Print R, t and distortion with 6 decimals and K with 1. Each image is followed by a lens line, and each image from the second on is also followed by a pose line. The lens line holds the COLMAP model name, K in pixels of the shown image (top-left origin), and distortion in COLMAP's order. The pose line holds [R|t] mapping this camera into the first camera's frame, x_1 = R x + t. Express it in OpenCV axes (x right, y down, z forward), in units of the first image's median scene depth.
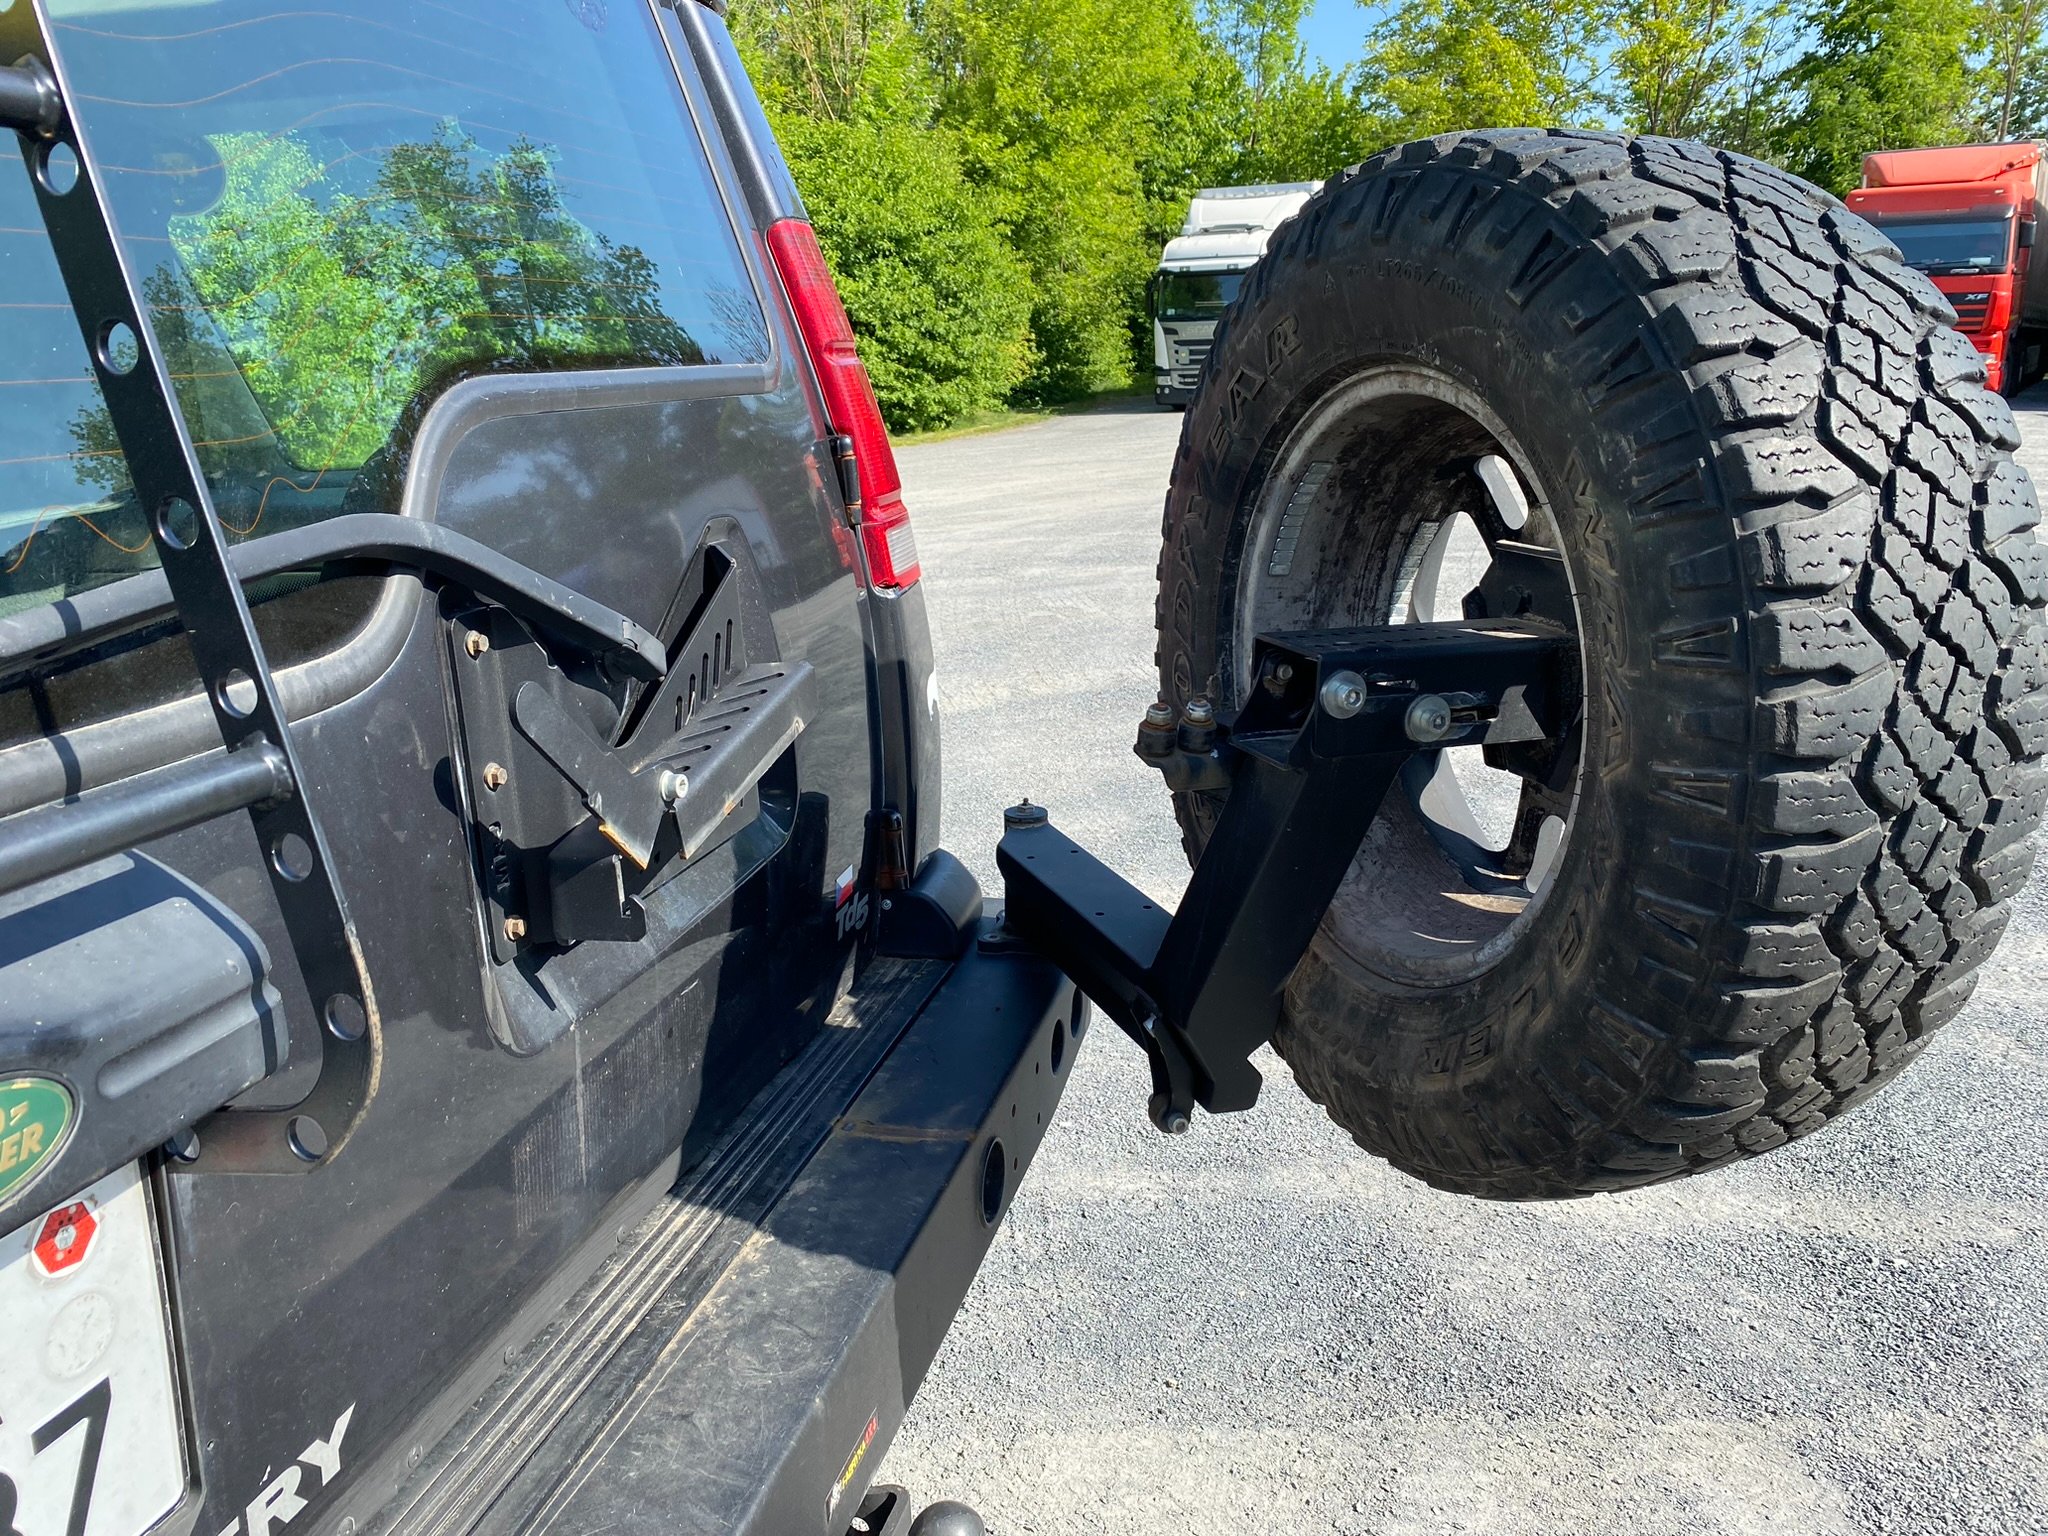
lens RADIAL K [[1565.2, 0, 1041.7], [0, 1565.2, 733.3], [0, 0, 1]] dist [0.033850, -0.037617]
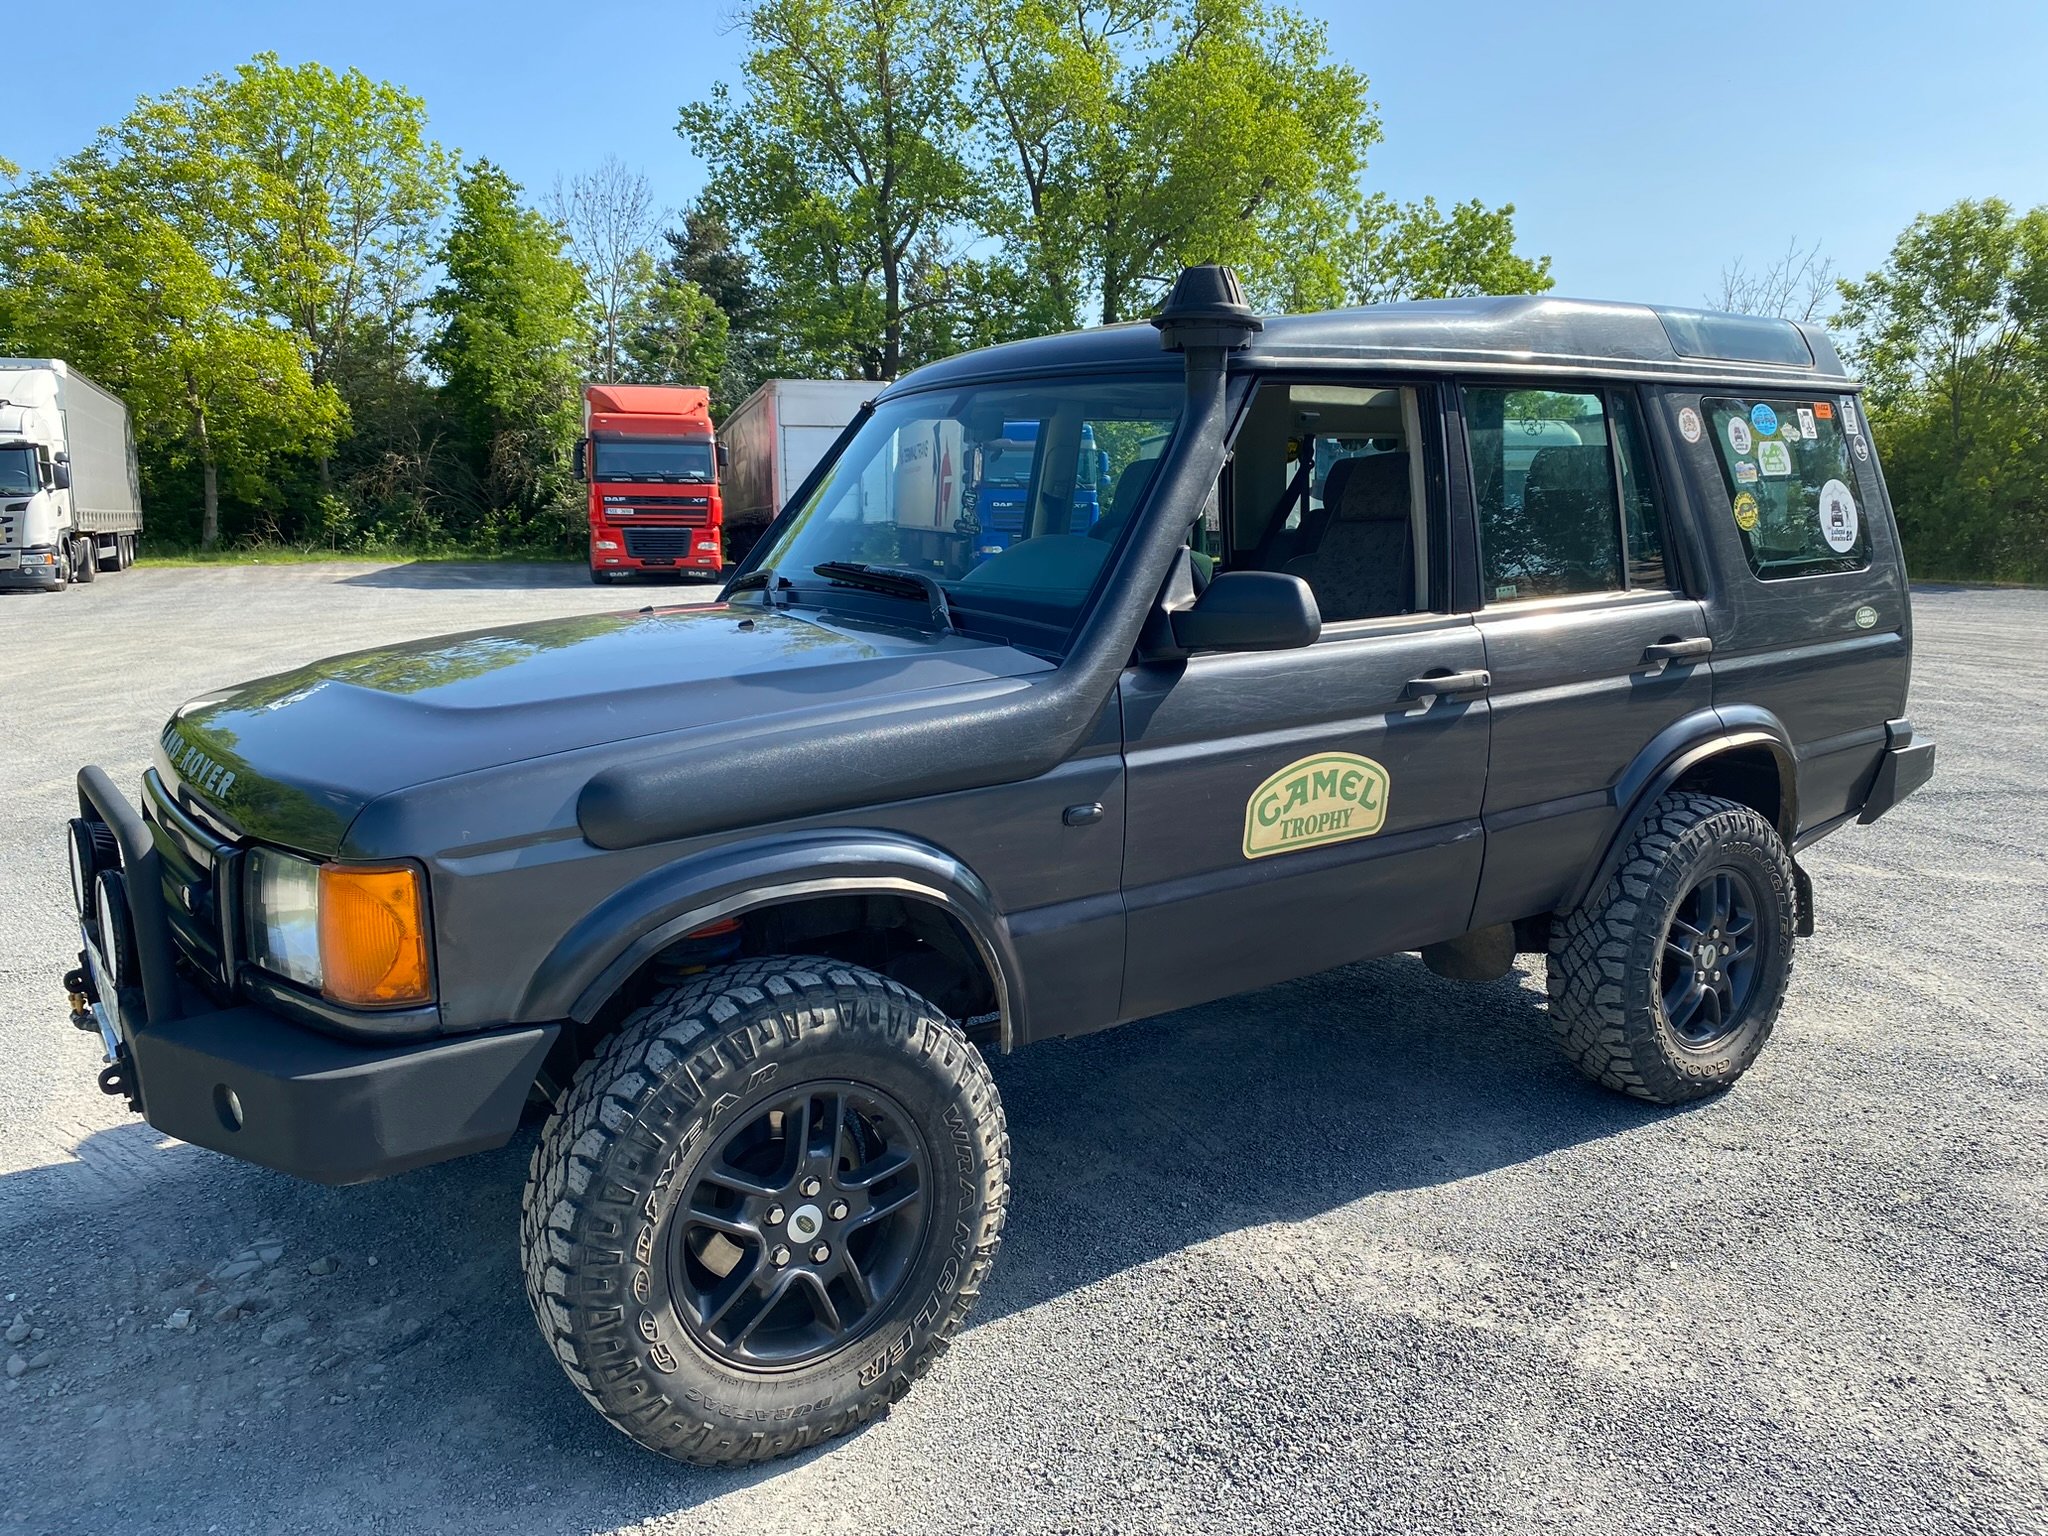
lens RADIAL K [[1565.2, 0, 1025.6], [0, 1565.2, 739.7], [0, 0, 1]] dist [0.033850, -0.037617]
pose [[0.648791, -0.086159, 0.756073, -0.222021], [0.171328, 0.984599, -0.034816, 0.016163], [-0.741429, 0.152125, 0.653561, -0.043832]]
